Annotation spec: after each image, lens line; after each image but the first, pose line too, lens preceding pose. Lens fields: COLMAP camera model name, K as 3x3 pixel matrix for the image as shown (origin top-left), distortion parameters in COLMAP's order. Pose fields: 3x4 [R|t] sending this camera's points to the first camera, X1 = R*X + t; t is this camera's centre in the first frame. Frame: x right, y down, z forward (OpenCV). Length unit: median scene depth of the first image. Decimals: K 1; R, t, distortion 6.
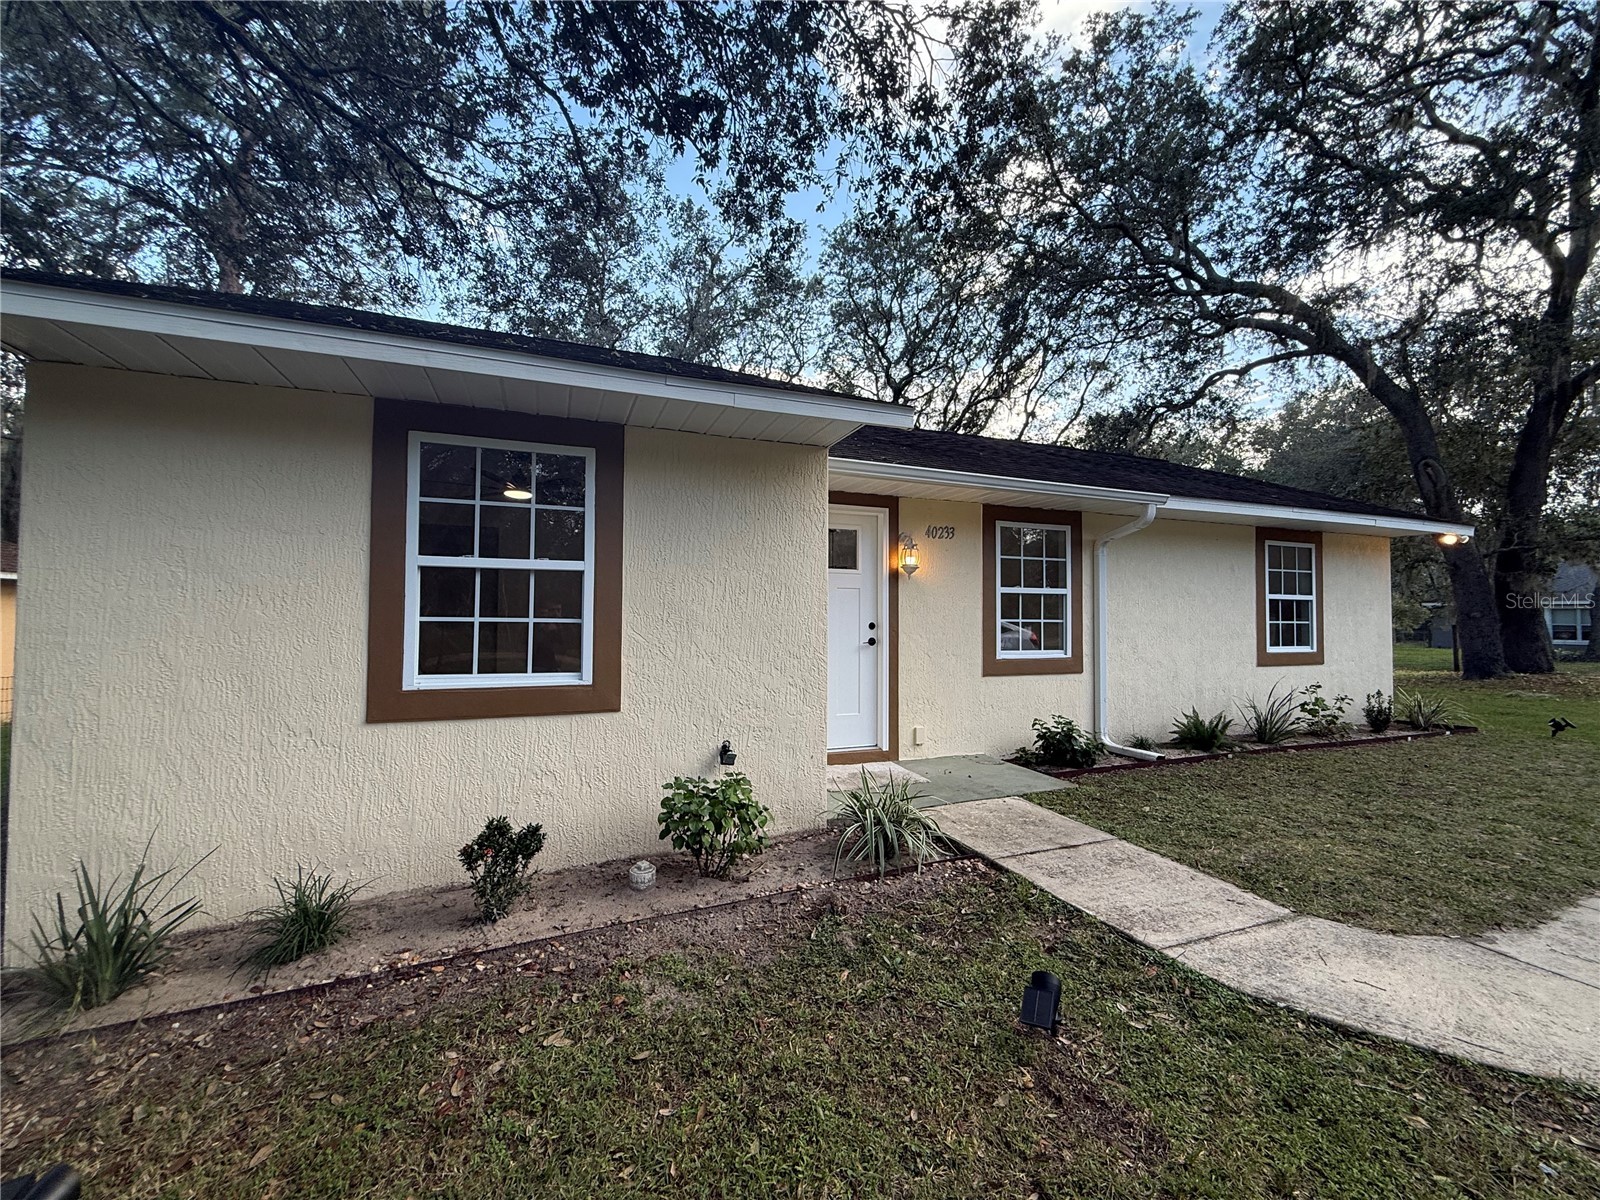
lens RADIAL K [[638.3, 0, 800.5], [0, 638.3, 599.5], [0, 0, 1]] dist [-0.002631, 0.000485]
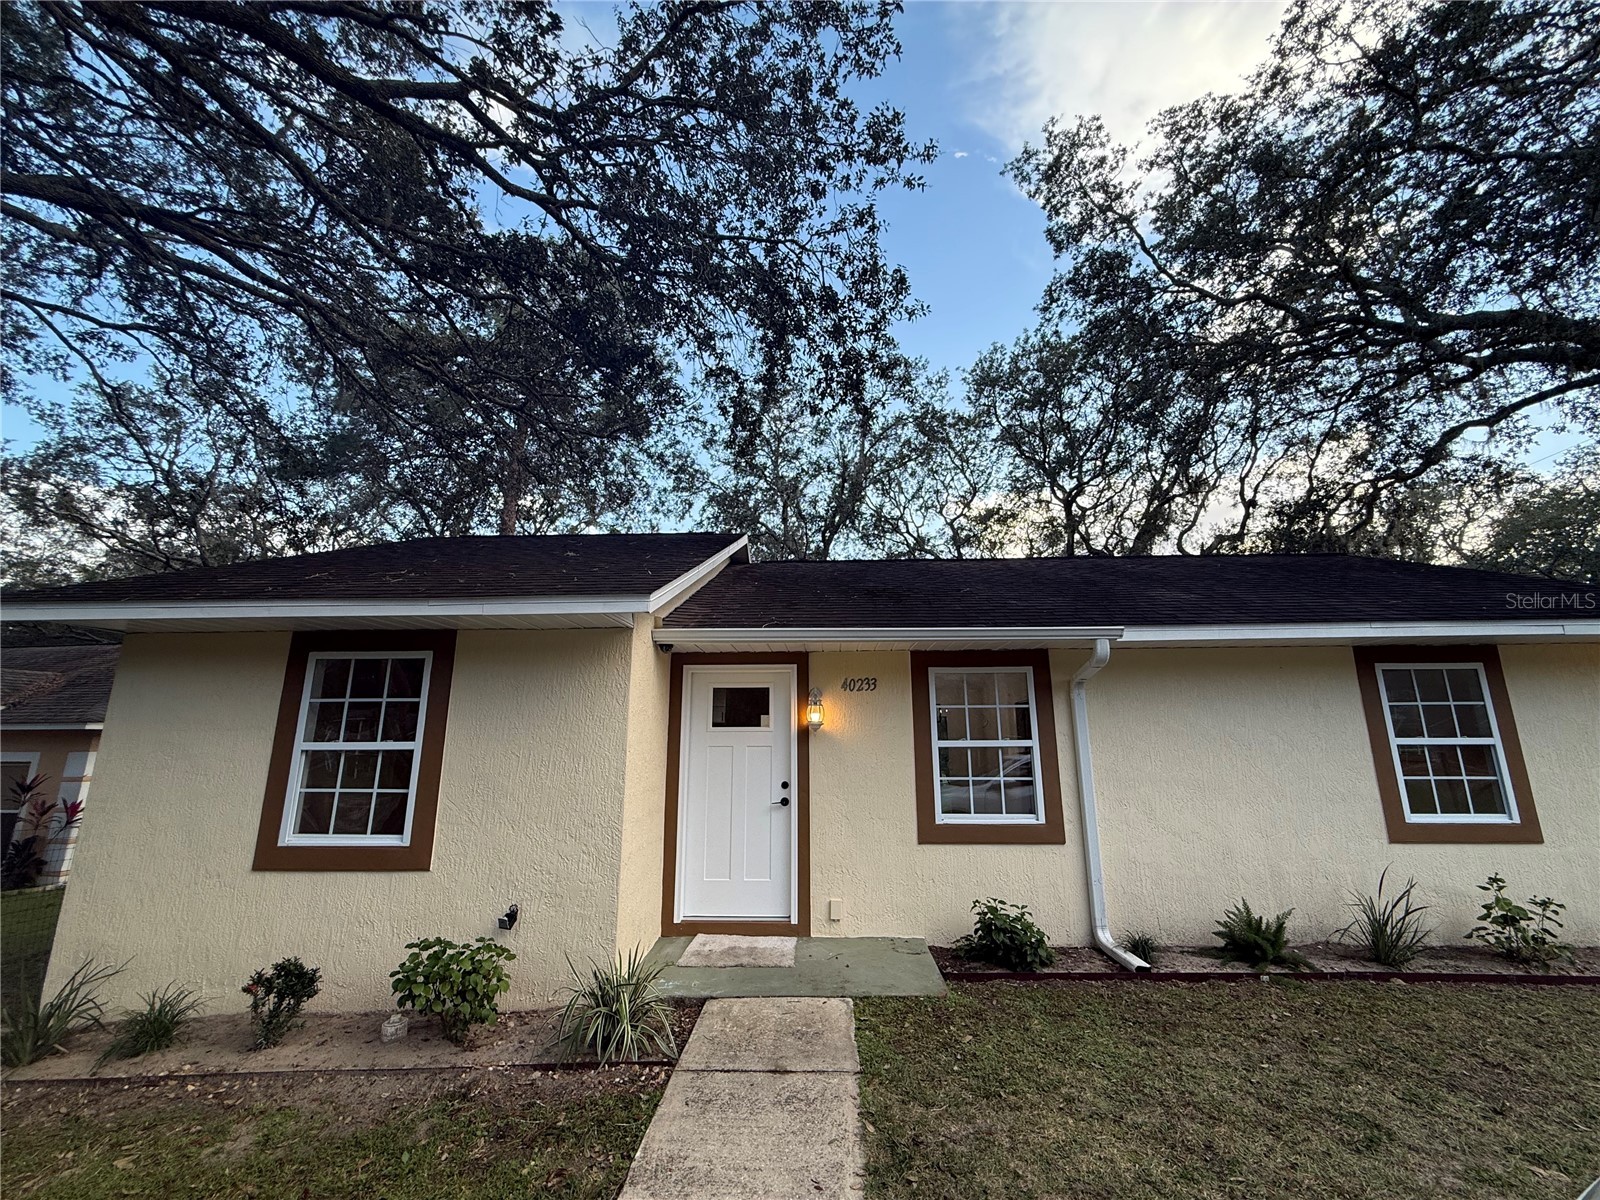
lens RADIAL K [[638.3, 0, 795.7], [0, 638.3, 599.7], [0, 0, 1]] dist [-0.002631, 0.000485]
pose [[0.919279, -0.096279, -0.381651, 0.575612], [0.020825, 0.980162, -0.197103, -0.048022], [0.393056, 0.173244, 0.903047, 0.079324]]
